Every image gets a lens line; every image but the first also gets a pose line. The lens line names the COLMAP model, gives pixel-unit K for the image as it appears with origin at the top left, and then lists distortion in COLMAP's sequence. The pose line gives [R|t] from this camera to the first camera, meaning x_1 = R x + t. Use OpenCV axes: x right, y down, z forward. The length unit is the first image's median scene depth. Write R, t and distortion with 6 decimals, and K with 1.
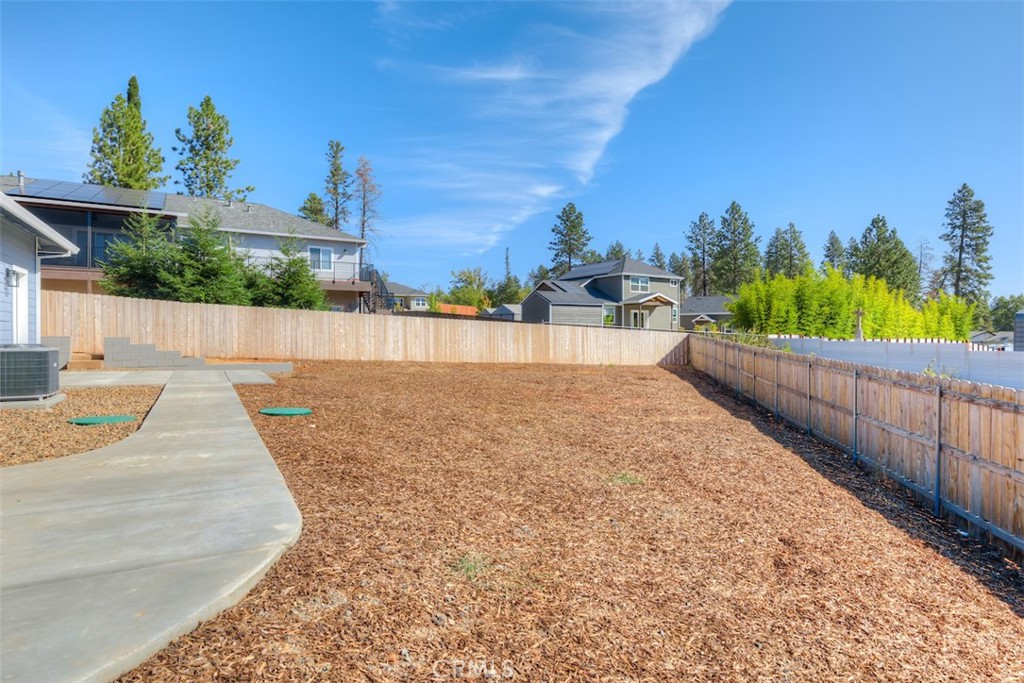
lens RADIAL K [[589.5, 0, 513.1], [0, 589.5, 342.3], [0, 0, 1]] dist [0.007041, 0.001236]
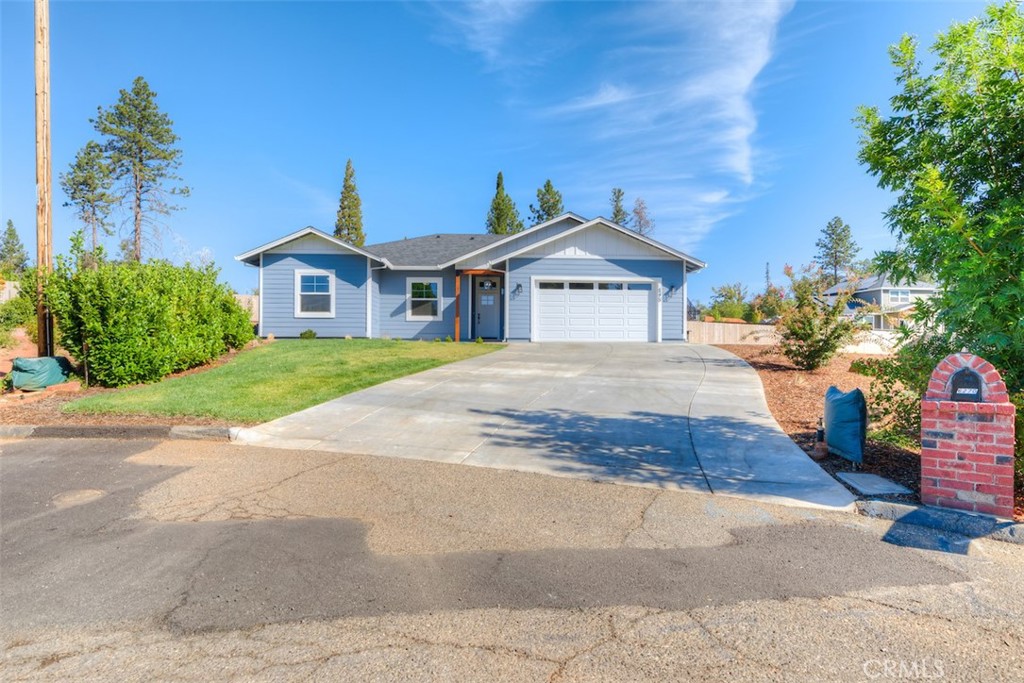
lens RADIAL K [[548.7, 0, 510.5], [0, 548.7, 347.4], [0, 0, 1]] dist [-0.004889, -0.000169]
pose [[0.902838, 0.001416, -0.429979, -0.006578], [-0.006828, 0.999916, -0.011045, 0.008890], [0.429928, 0.012907, 0.902771, -0.136515]]
